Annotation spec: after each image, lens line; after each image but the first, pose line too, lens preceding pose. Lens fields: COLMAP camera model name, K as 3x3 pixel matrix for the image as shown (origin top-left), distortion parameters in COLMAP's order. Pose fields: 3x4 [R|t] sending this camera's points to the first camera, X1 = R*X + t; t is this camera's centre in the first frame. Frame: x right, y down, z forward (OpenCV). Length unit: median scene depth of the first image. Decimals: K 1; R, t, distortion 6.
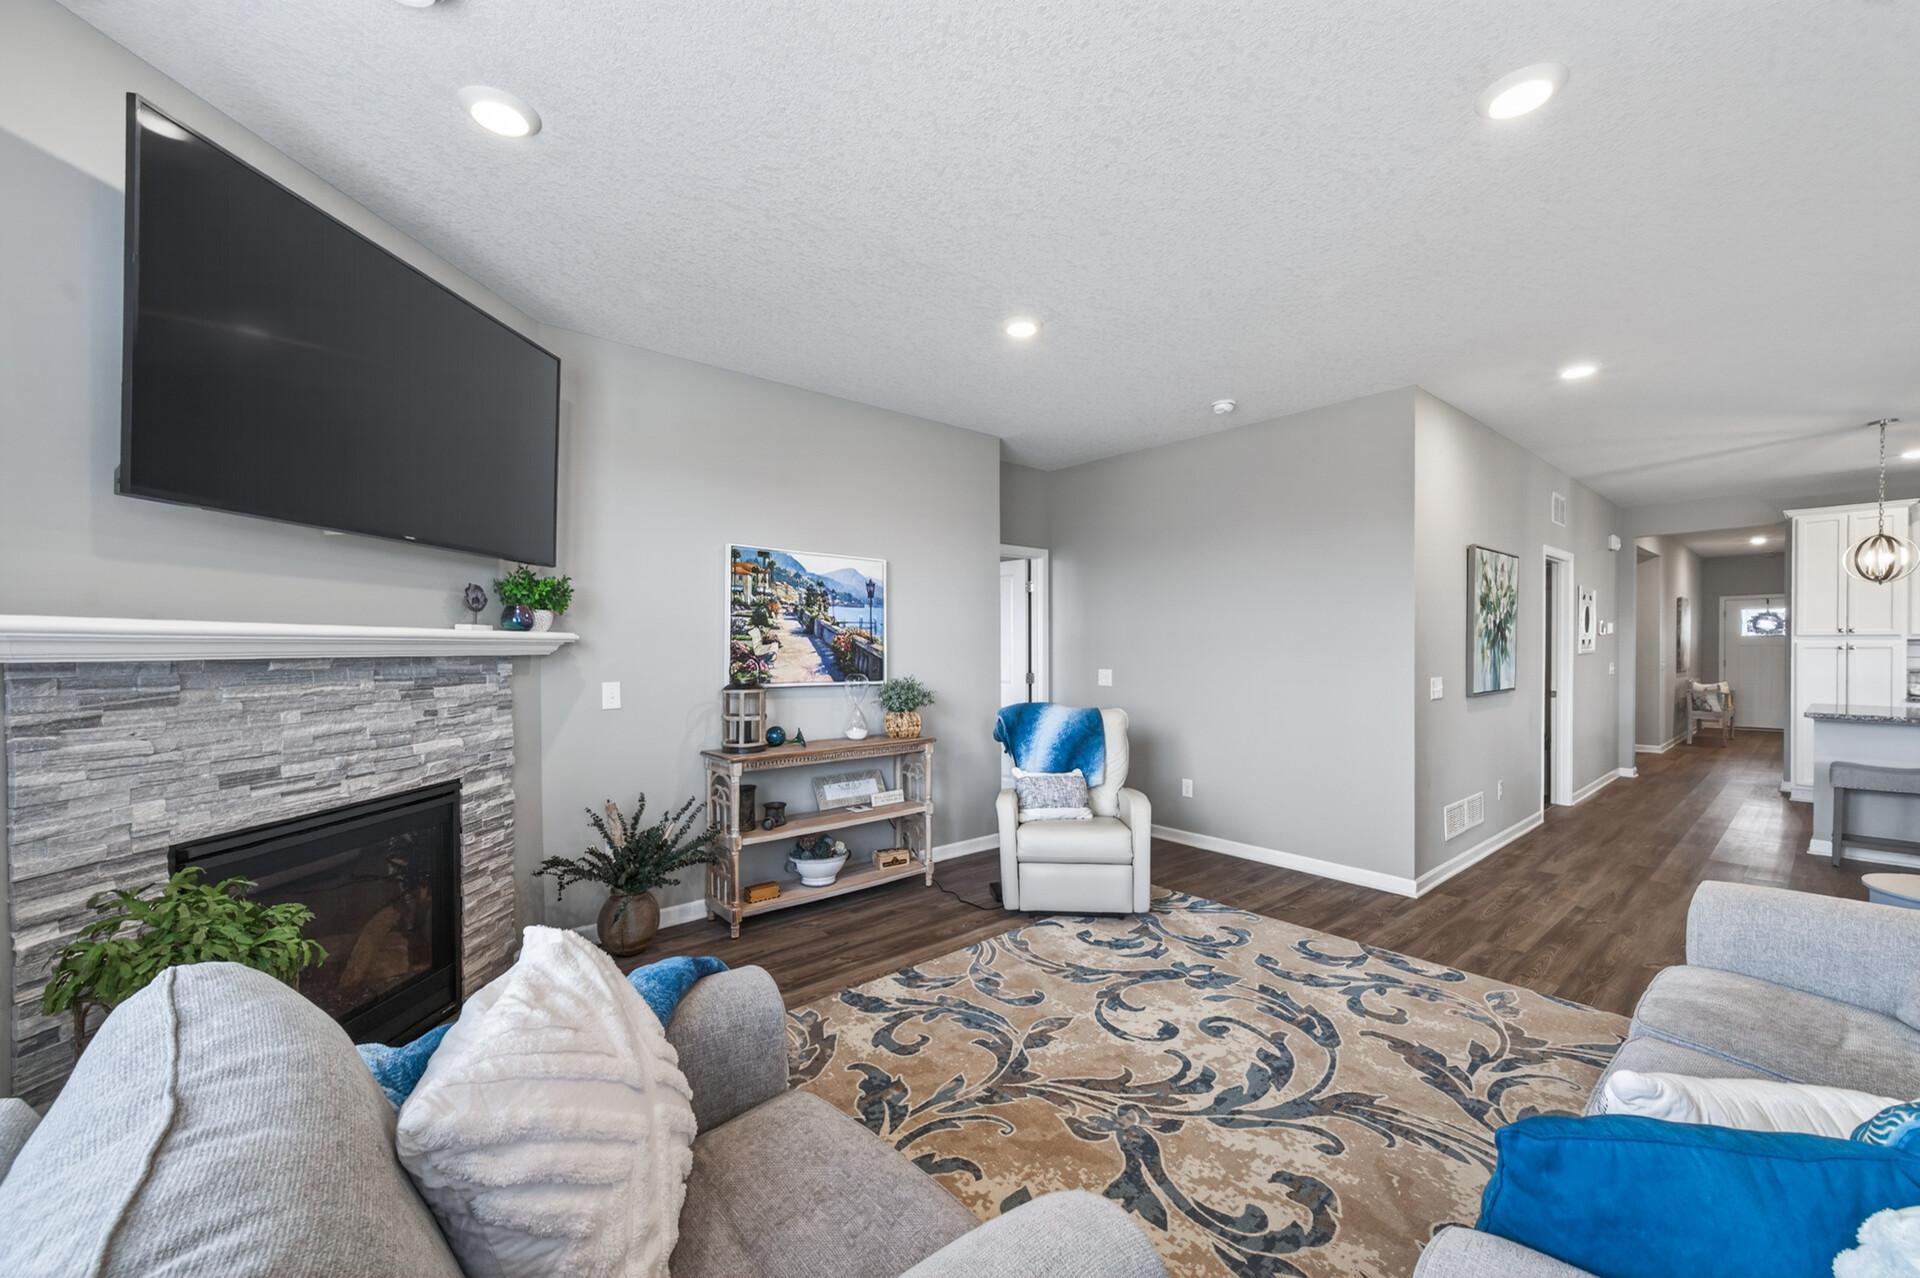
lens RADIAL K [[747.2, 0, 960.0], [0, 747.2, 639.0], [0, 0, 1]] dist [0.001578, -0.000018]
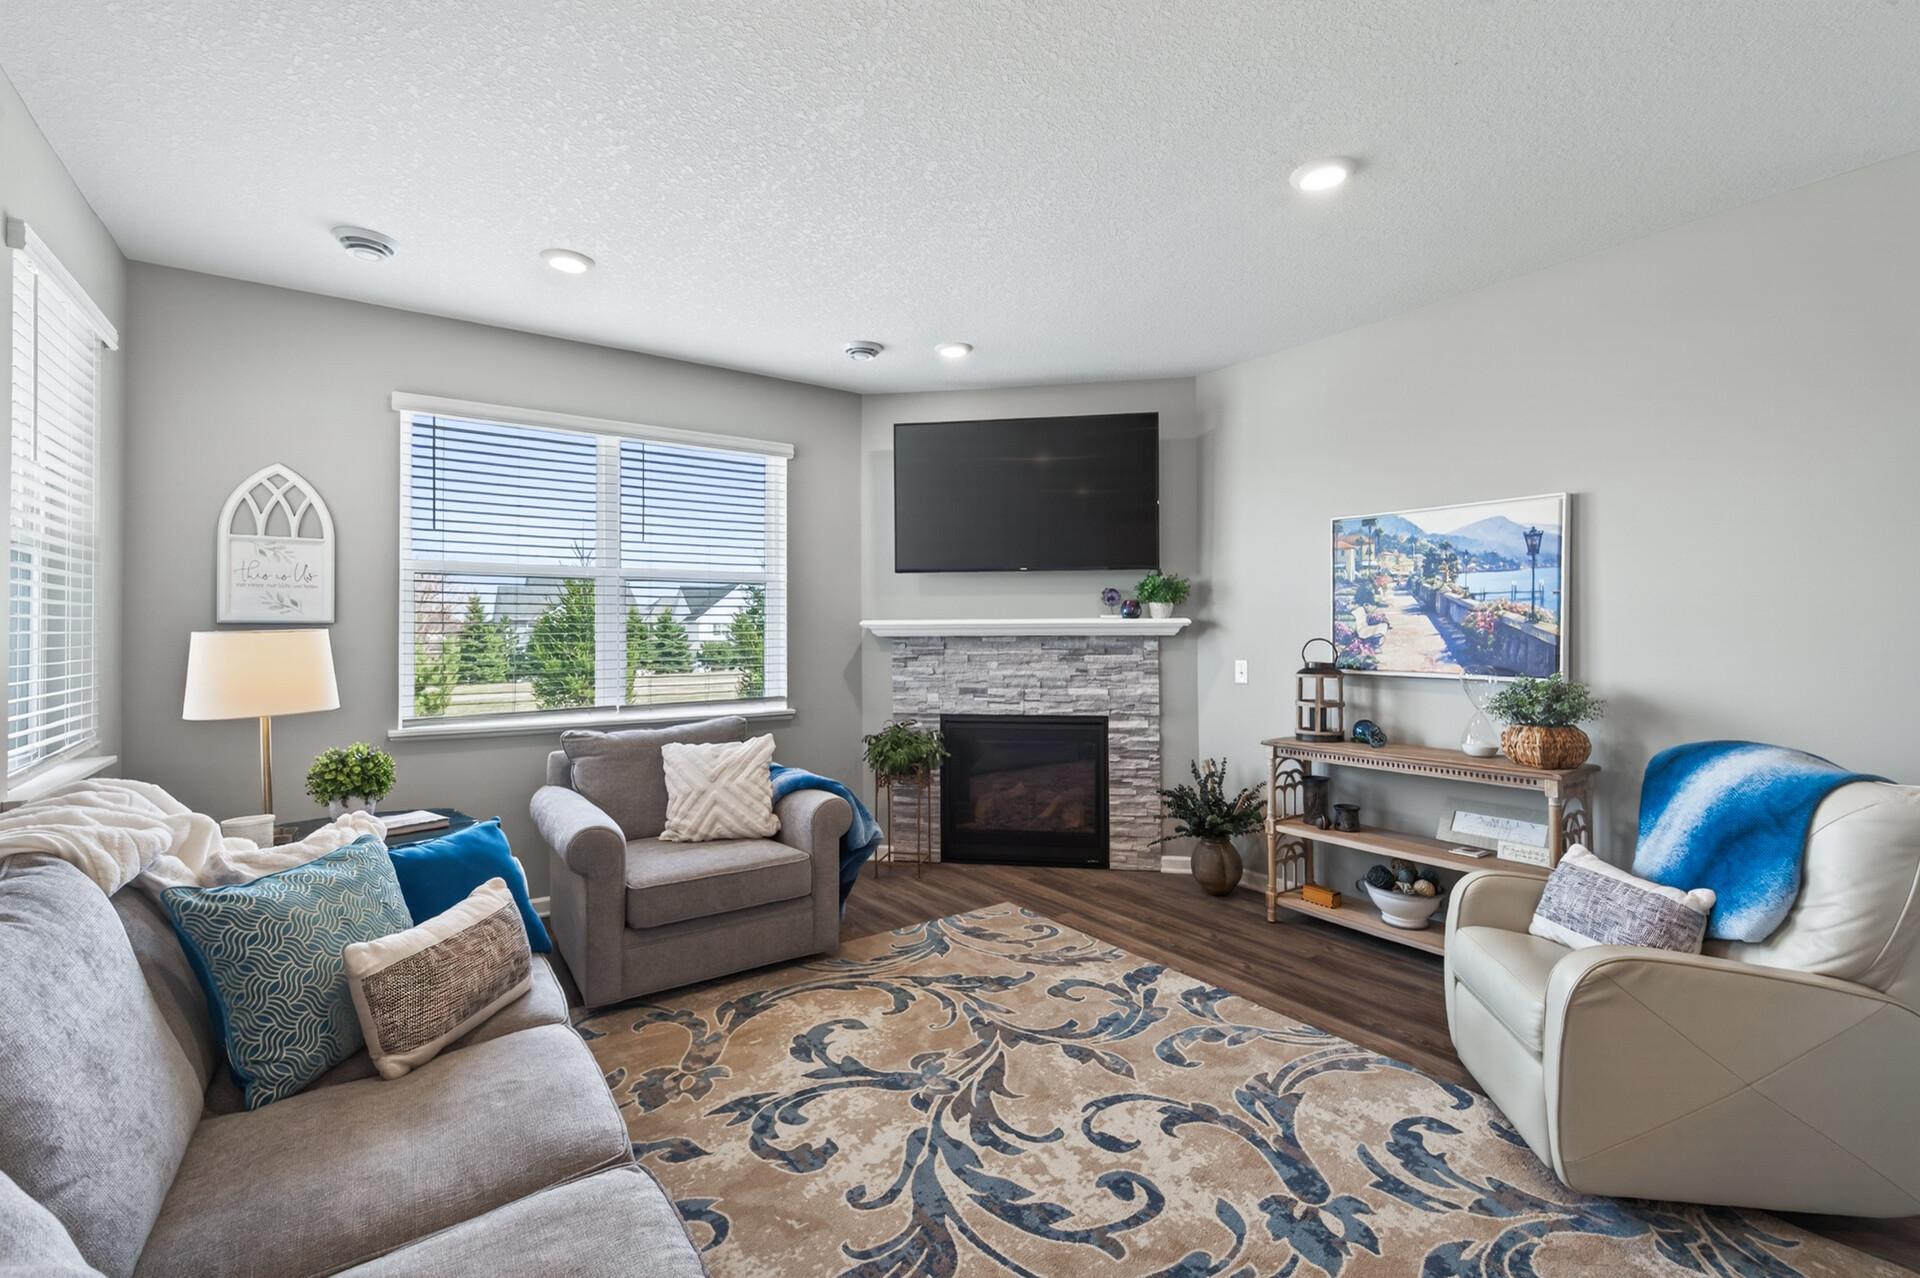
lens RADIAL K [[822.9, 0, 961.7], [0, 822.9, 596.2], [0, 0, 1]] dist [0.002011, 0.000139]
pose [[-0.080204, -0.041685, -0.995906, 1.019059], [0.015532, 0.998952, -0.043064, 0.010126], [0.996657, -0.018923, -0.079473, 0.832350]]
